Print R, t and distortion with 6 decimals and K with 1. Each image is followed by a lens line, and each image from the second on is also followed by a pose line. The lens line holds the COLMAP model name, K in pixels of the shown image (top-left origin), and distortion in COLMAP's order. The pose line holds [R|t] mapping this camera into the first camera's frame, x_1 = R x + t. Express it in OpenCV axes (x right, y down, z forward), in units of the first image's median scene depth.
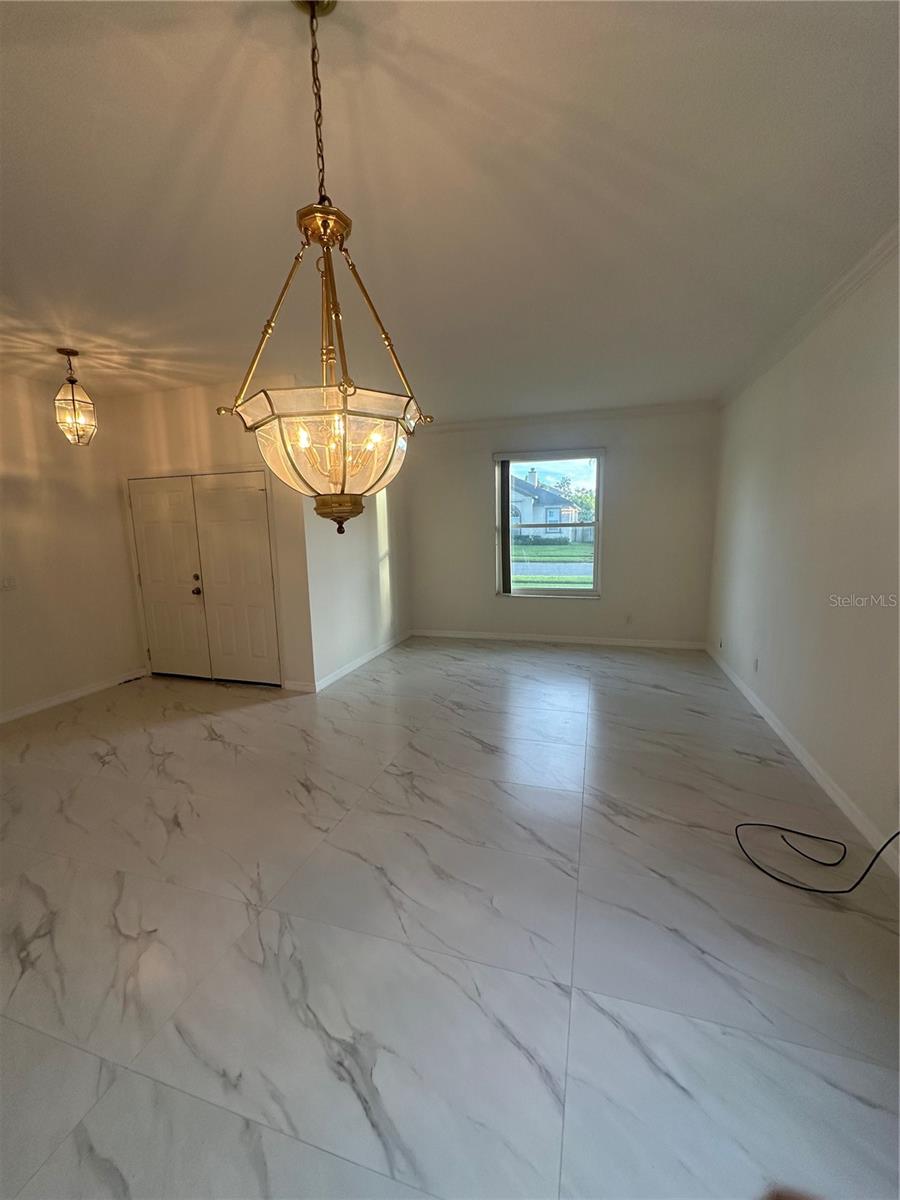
lens RADIAL K [[479.0, 0, 450.0], [0, 479.0, 600.0], [0, 0, 1]] dist [-0.002755, -0.000121]
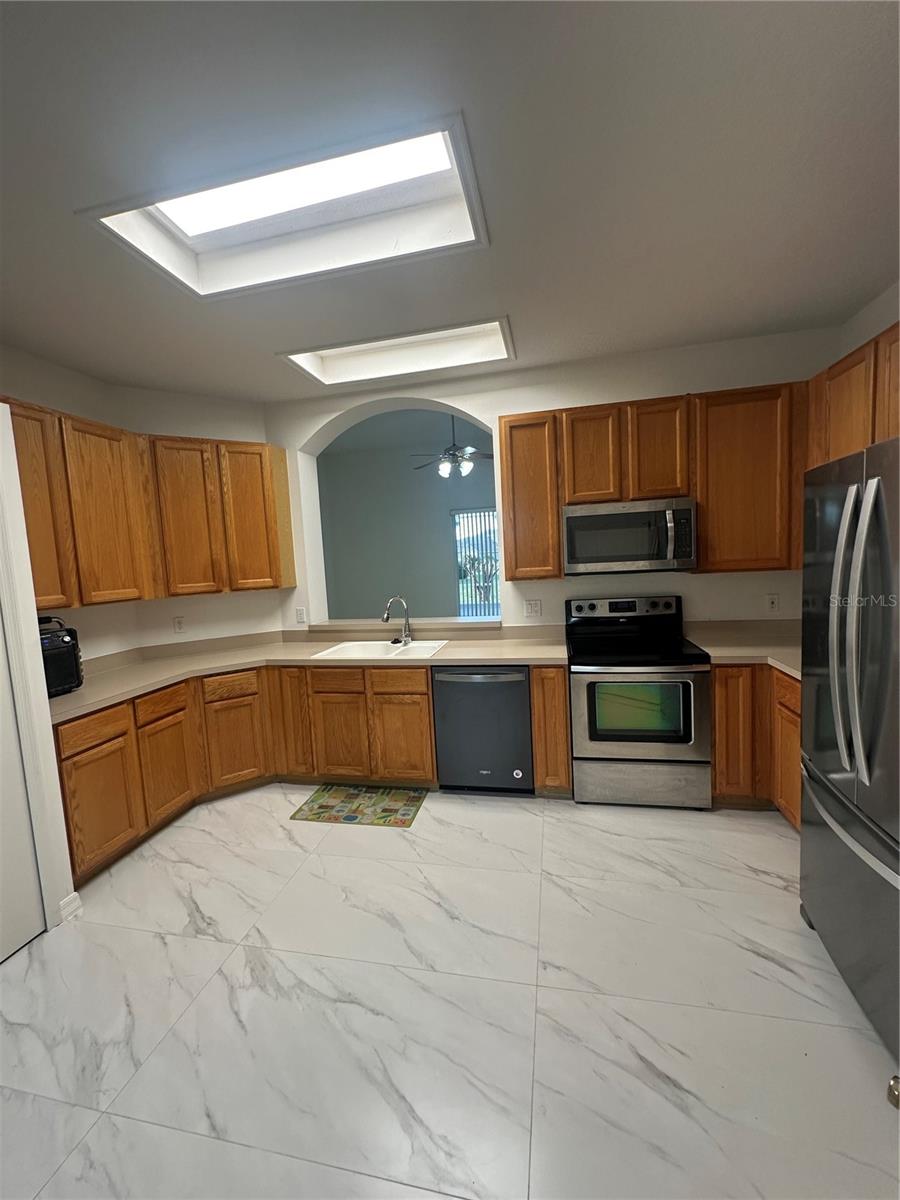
lens RADIAL K [[479.5, 0, 450.0], [0, 479.5, 600.0], [0, 0, 1]] dist [-0.003347, 0.000407]
pose [[-0.993613, 0.082489, -0.077004, -0.080958], [0.061545, 0.968094, 0.242913, -0.196746], [0.094585, 0.236622, -0.966987, 1.231834]]
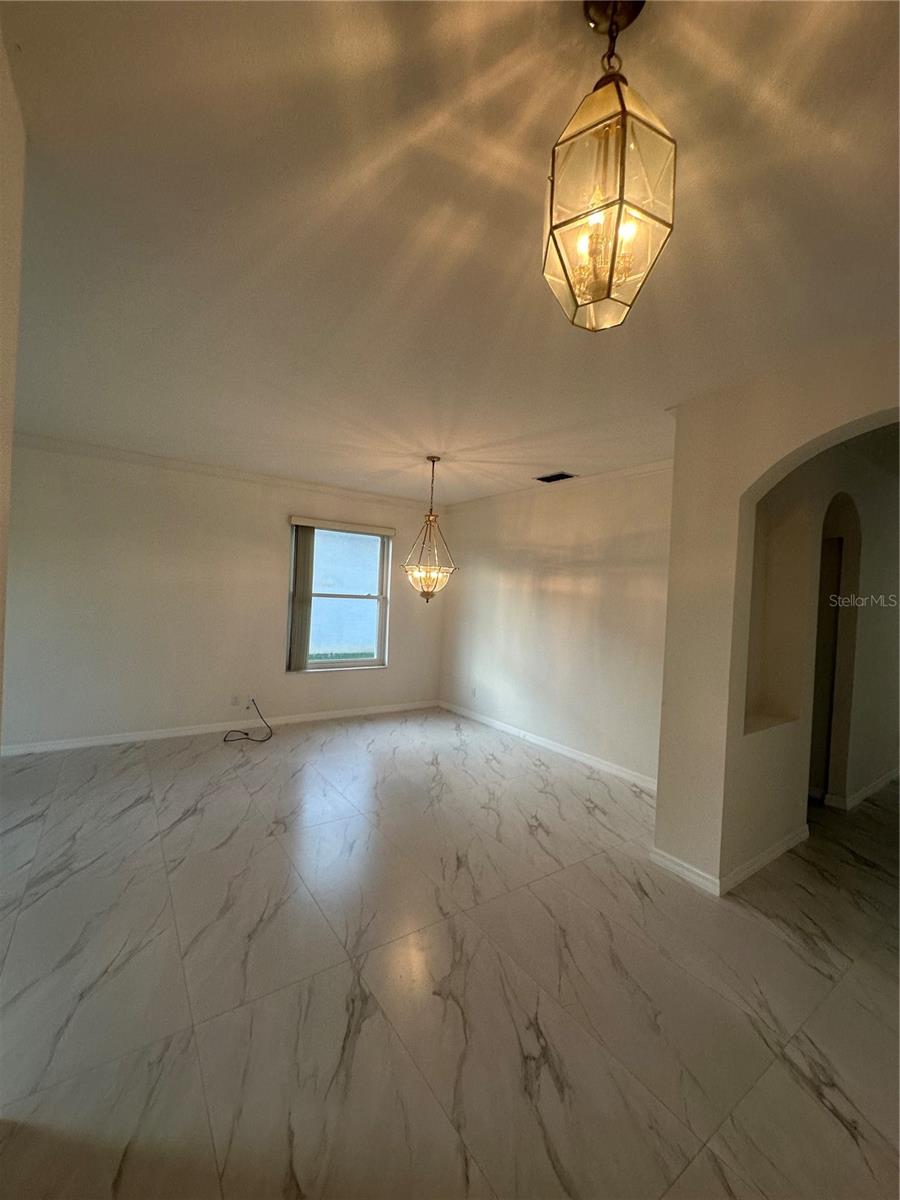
lens RADIAL K [[479.5, 0, 450.0], [0, 479.5, 600.0], [0, 0, 1]] dist [-0.003347, 0.000407]
pose [[-0.788501, -0.023438, 0.614586, -1.010912], [0.063821, 0.990761, 0.119665, -0.231738], [-0.611713, 0.133579, -0.779721, 1.482374]]
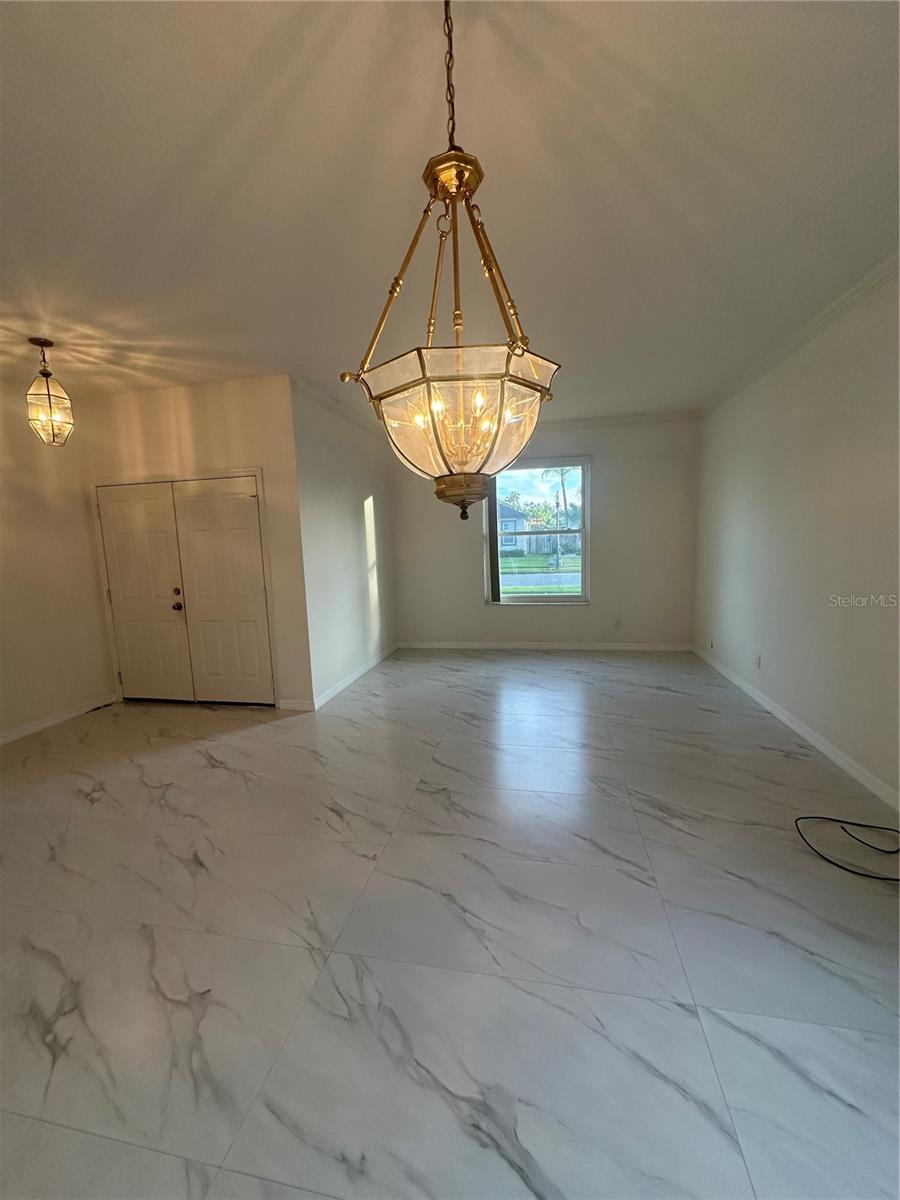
lens RADIAL K [[479.5, 0, 450.0], [0, 479.5, 600.0], [0, 0, 1]] dist [-0.003347, 0.000407]
pose [[0.994855, -0.026140, 0.097876, -0.149787], [0.029056, 0.999172, -0.028481, 0.016141], [-0.097051, 0.031178, 0.994791, 0.048771]]
